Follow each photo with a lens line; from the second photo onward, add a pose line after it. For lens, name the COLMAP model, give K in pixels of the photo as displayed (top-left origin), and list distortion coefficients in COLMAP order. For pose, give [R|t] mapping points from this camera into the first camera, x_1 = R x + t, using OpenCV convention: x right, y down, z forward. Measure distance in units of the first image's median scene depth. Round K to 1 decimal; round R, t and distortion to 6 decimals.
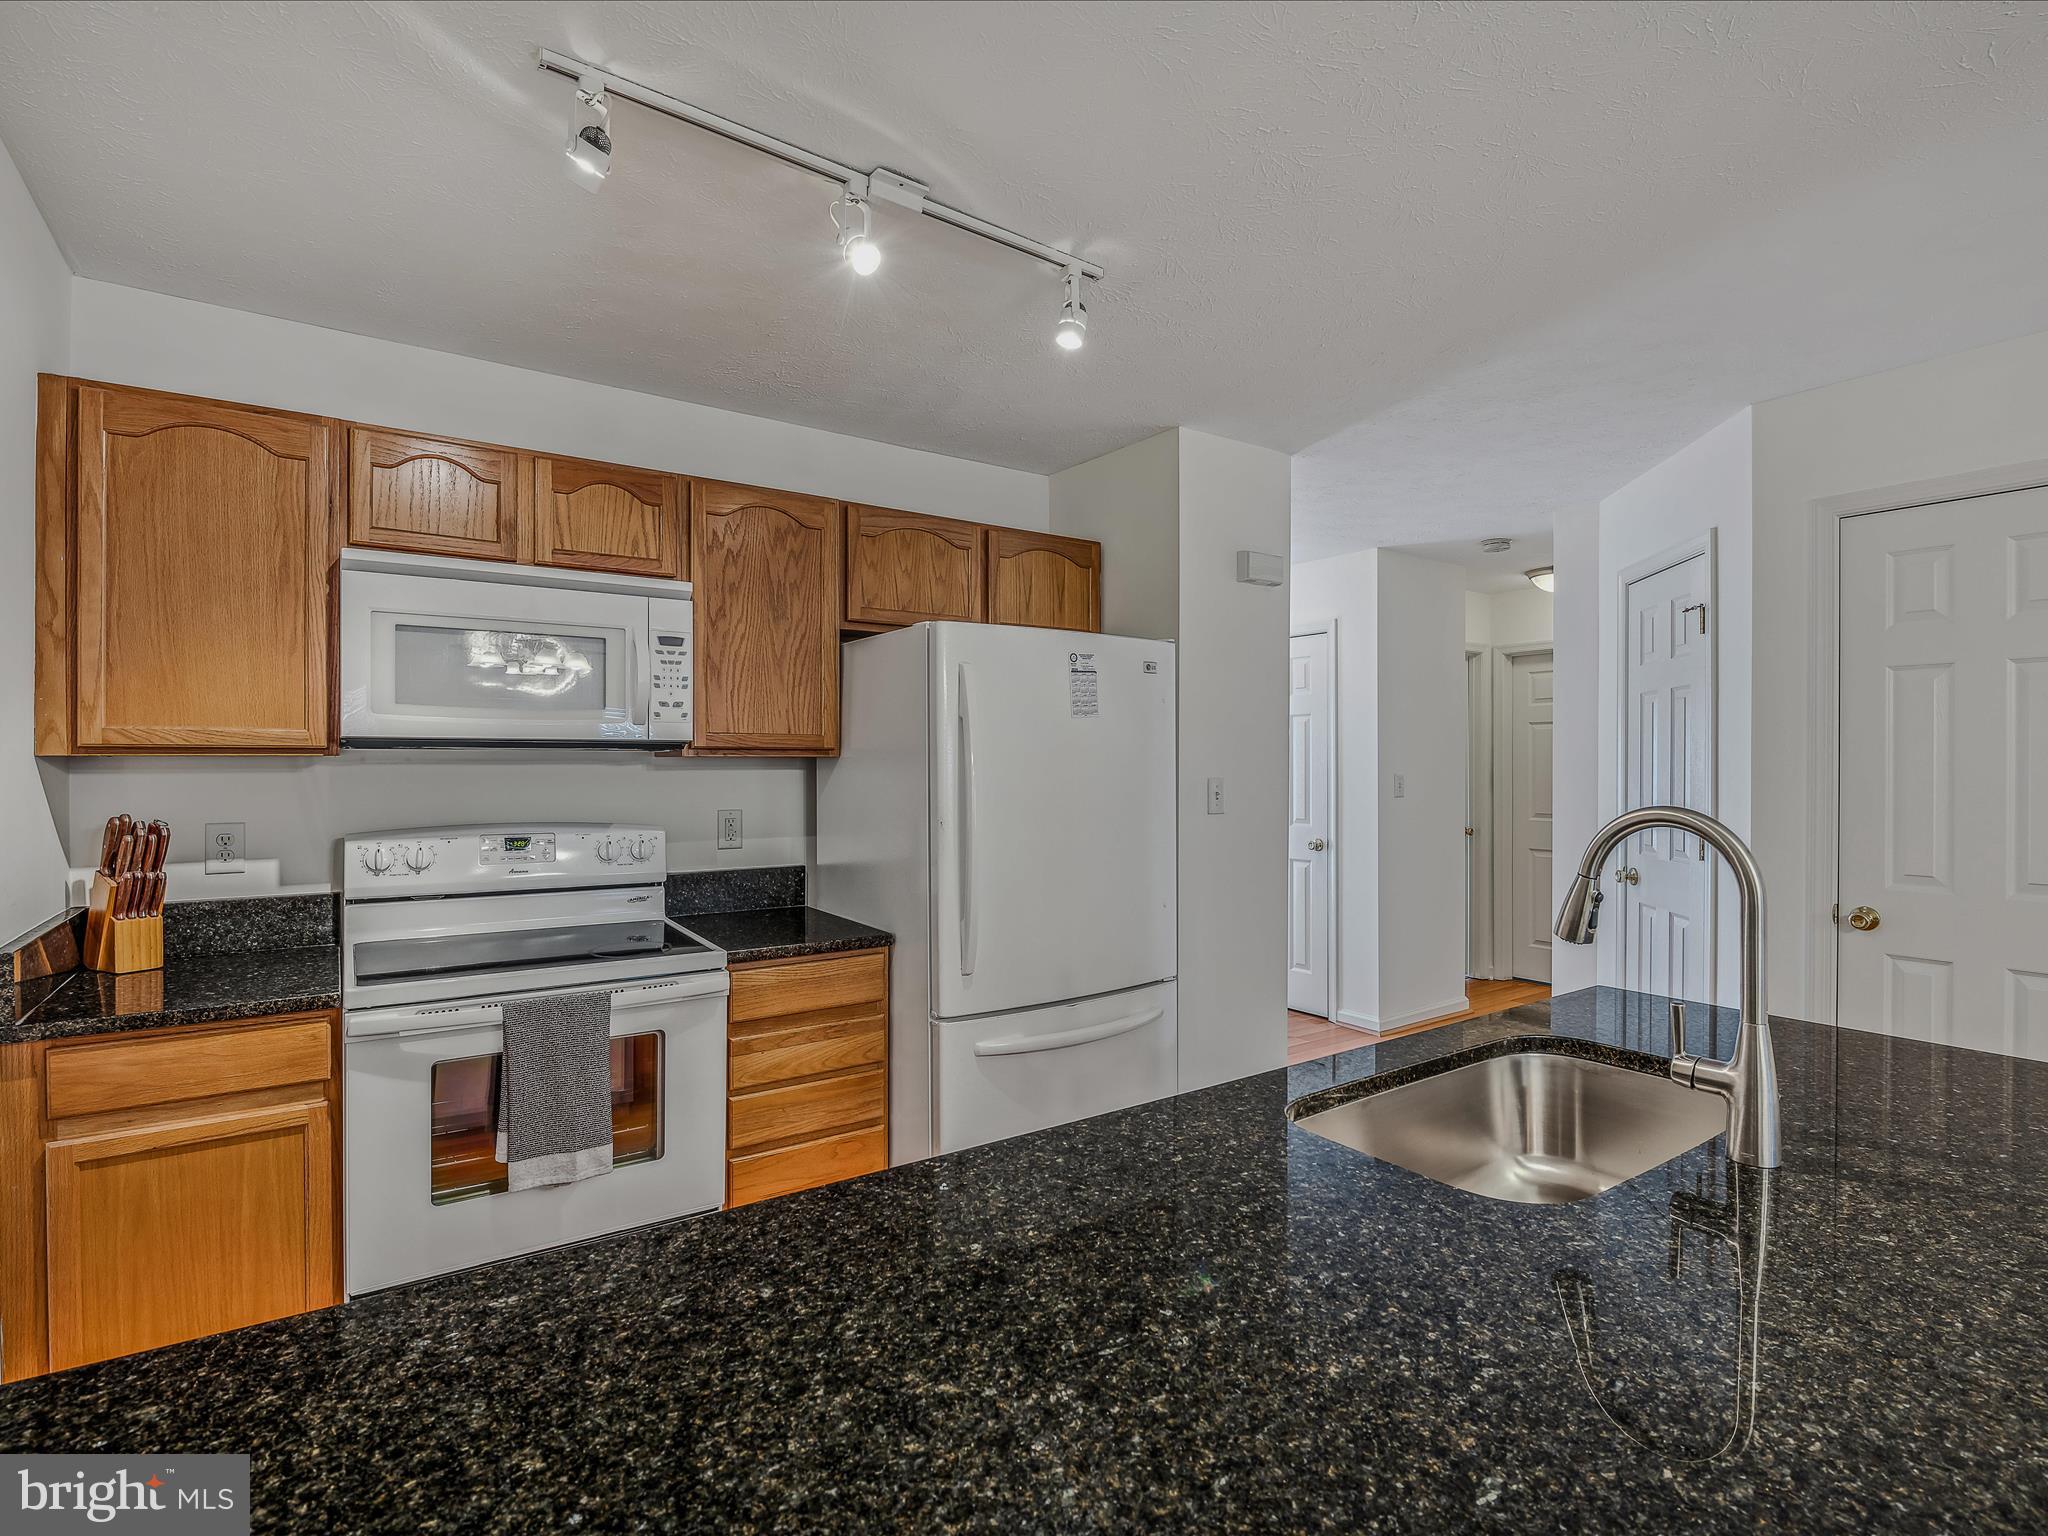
lens RADIAL K [[994.2, 0, 1043.4], [0, 994.2, 764.9], [0, 0, 1]] dist [-0.003989, -0.001218]
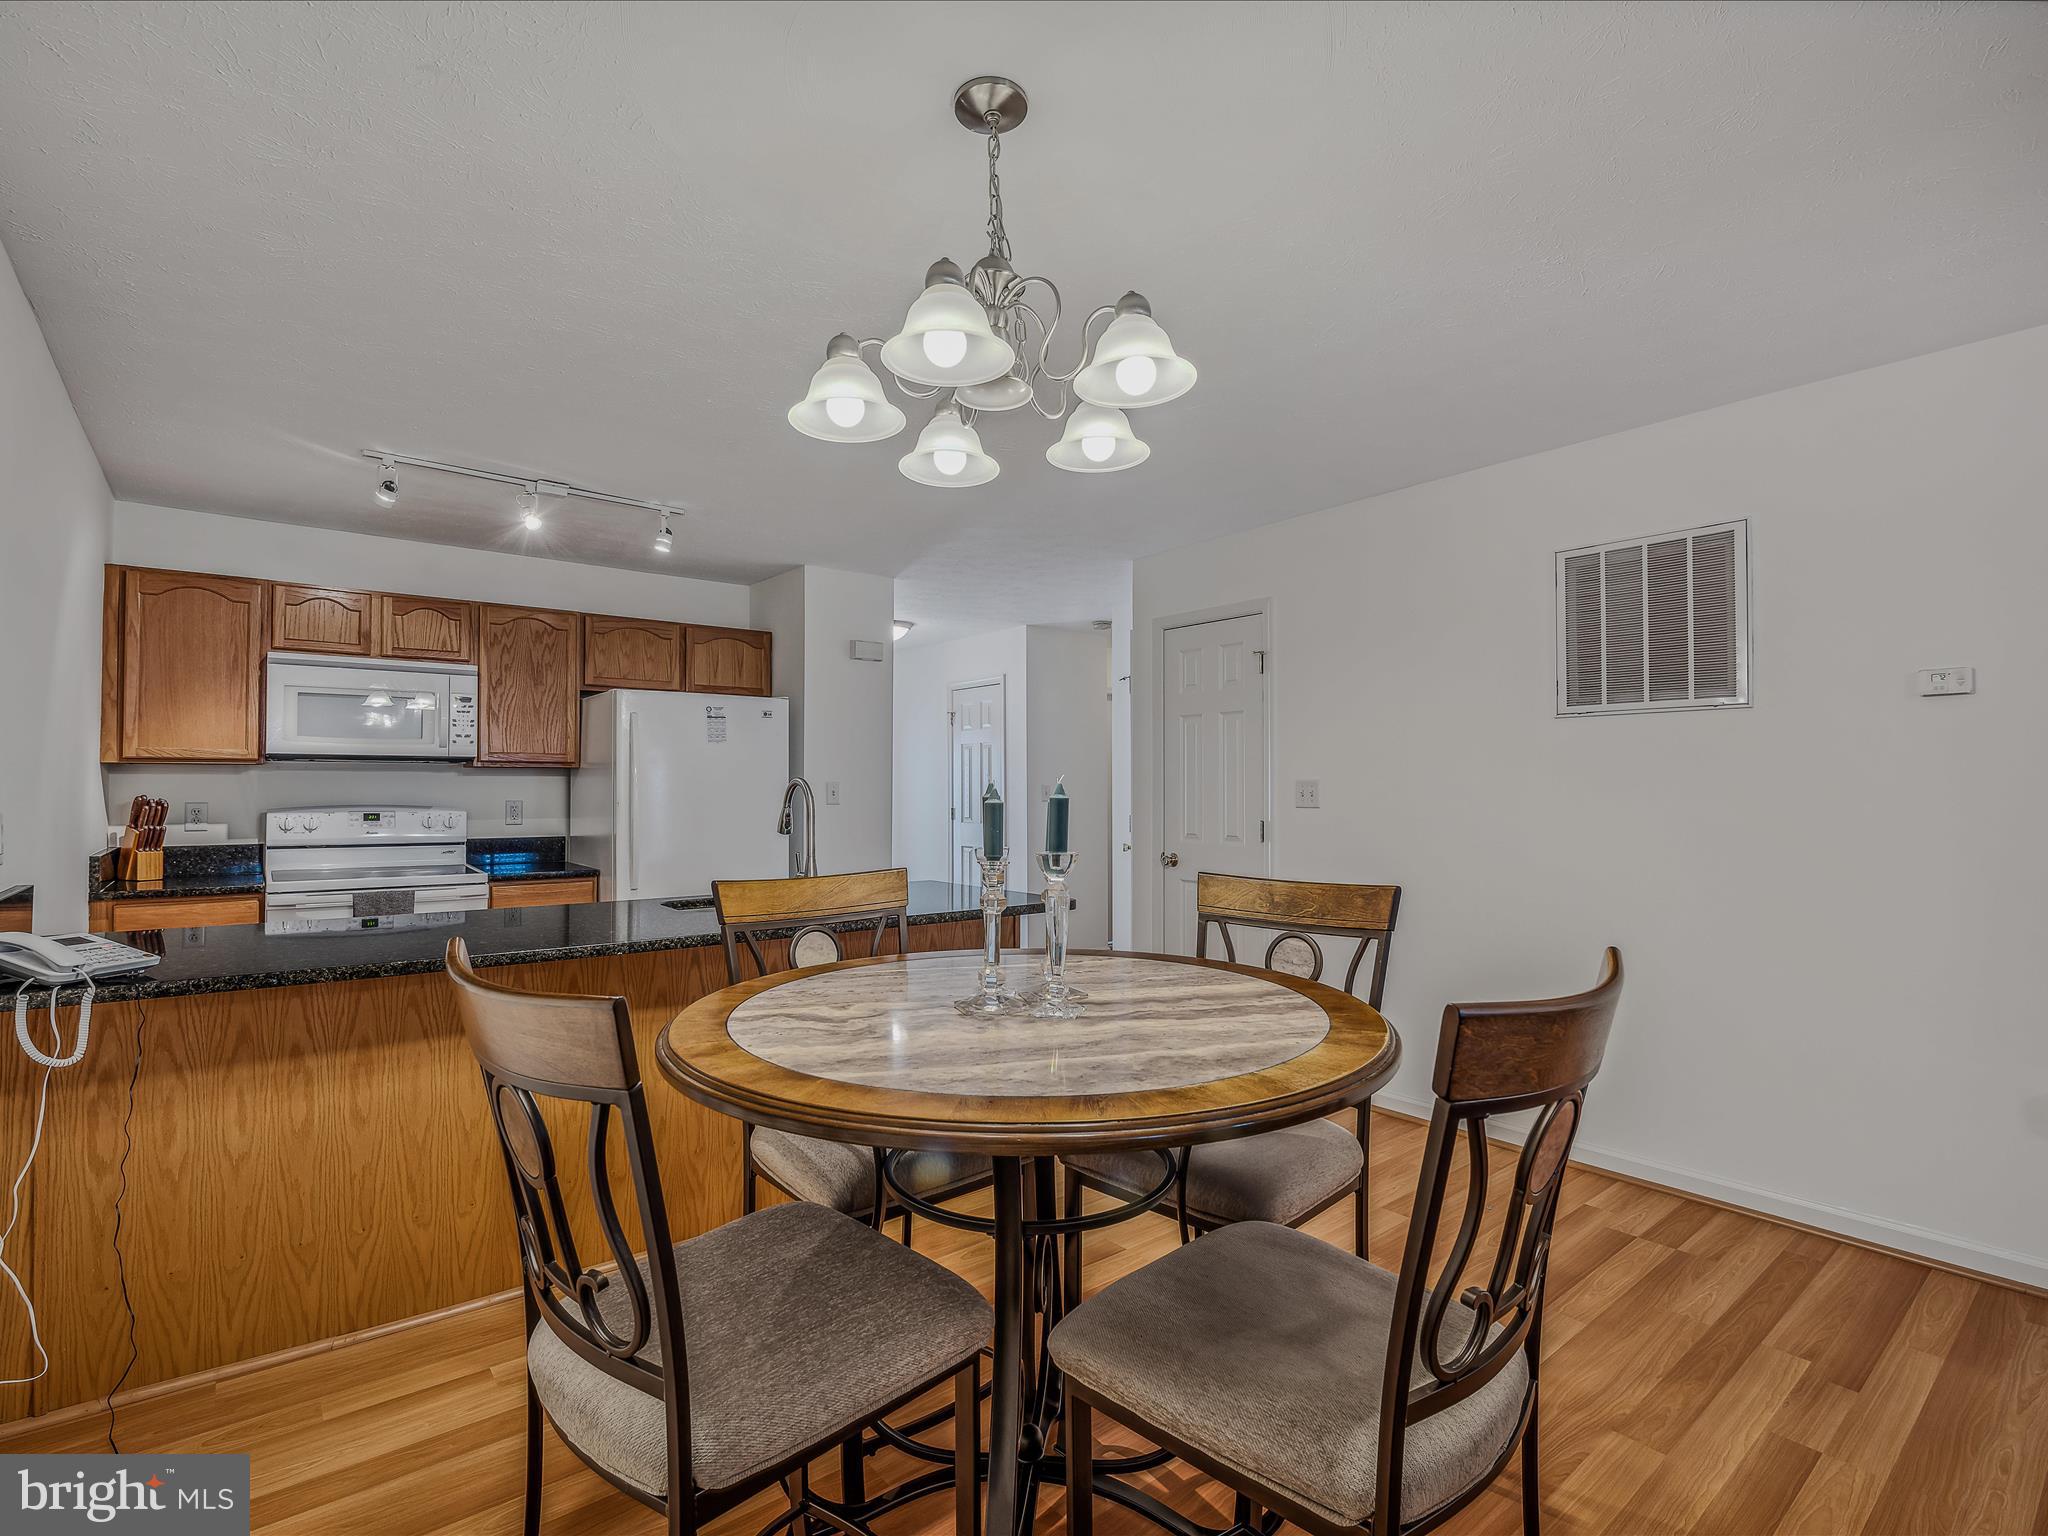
lens RADIAL K [[968.4, 0, 1018.5], [0, 968.4, 772.6], [0, 0, 1]] dist [-0.001464, 0.000058]
pose [[0.998631, -0.000607, 0.052313, 0.537359], [0.001723, 0.999772, -0.021296, 0.043321], [-0.052288, 0.021357, 0.998404, -0.784773]]
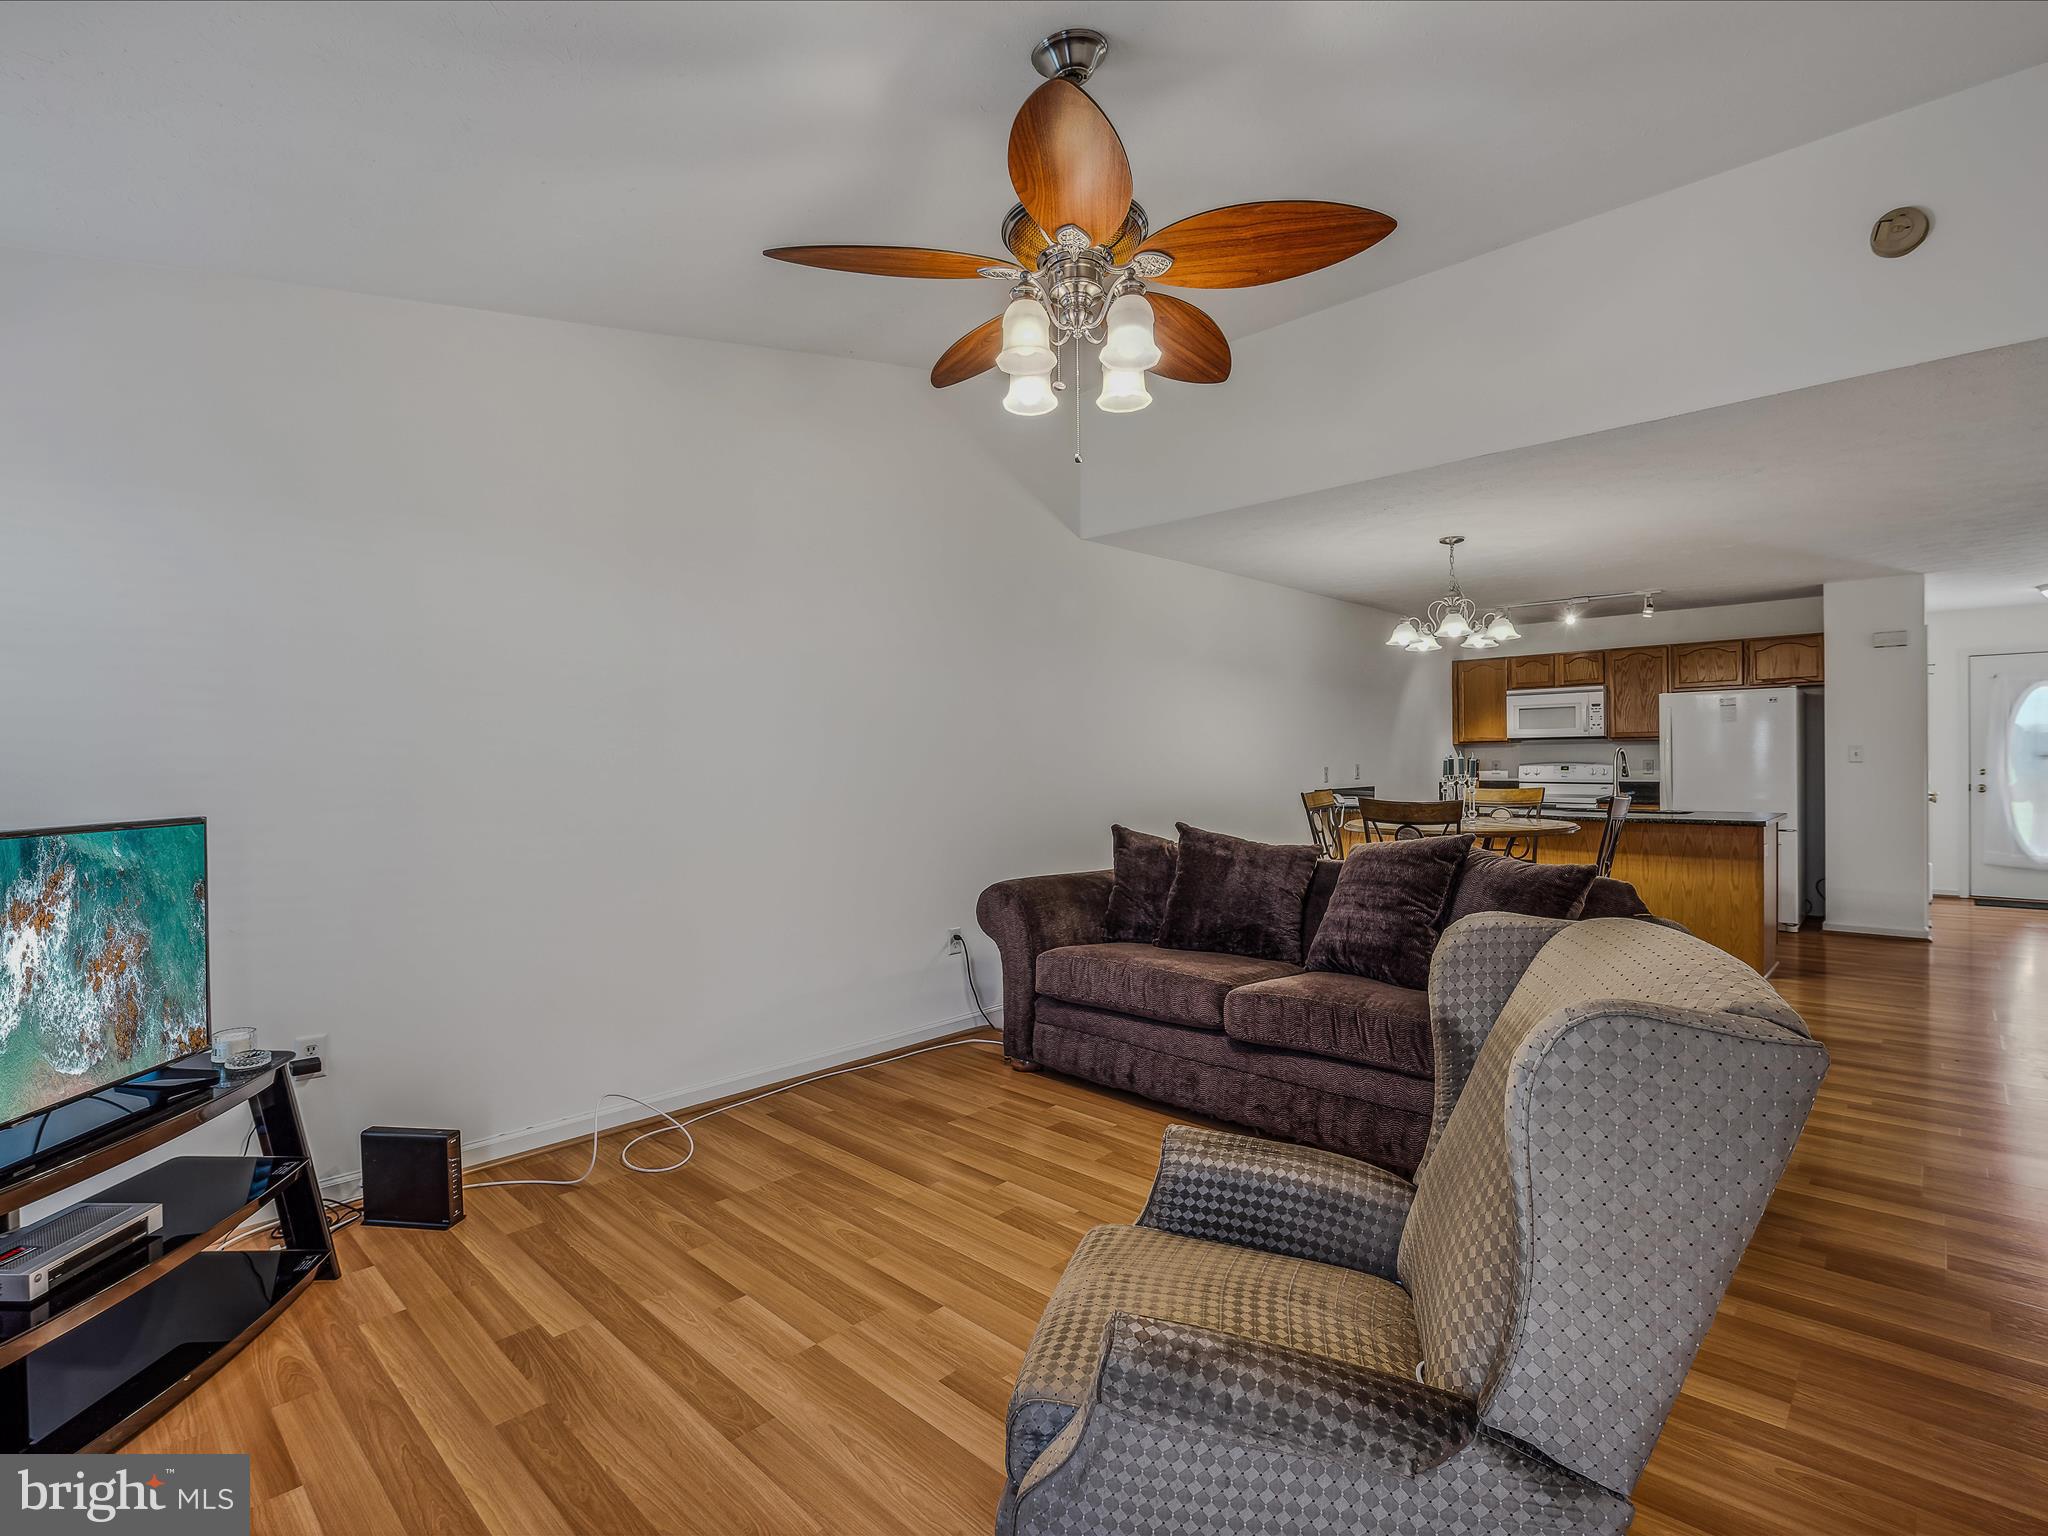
lens RADIAL K [[994.2, 0, 1043.4], [0, 994.2, 764.9], [0, 0, 1]] dist [-0.003989, -0.001218]
pose [[0.203334, -0.003783, -0.979102, 2.566397], [0.006583, 0.999975, -0.002497, 0.069177], [0.979087, -0.005938, 0.203354, -1.501405]]
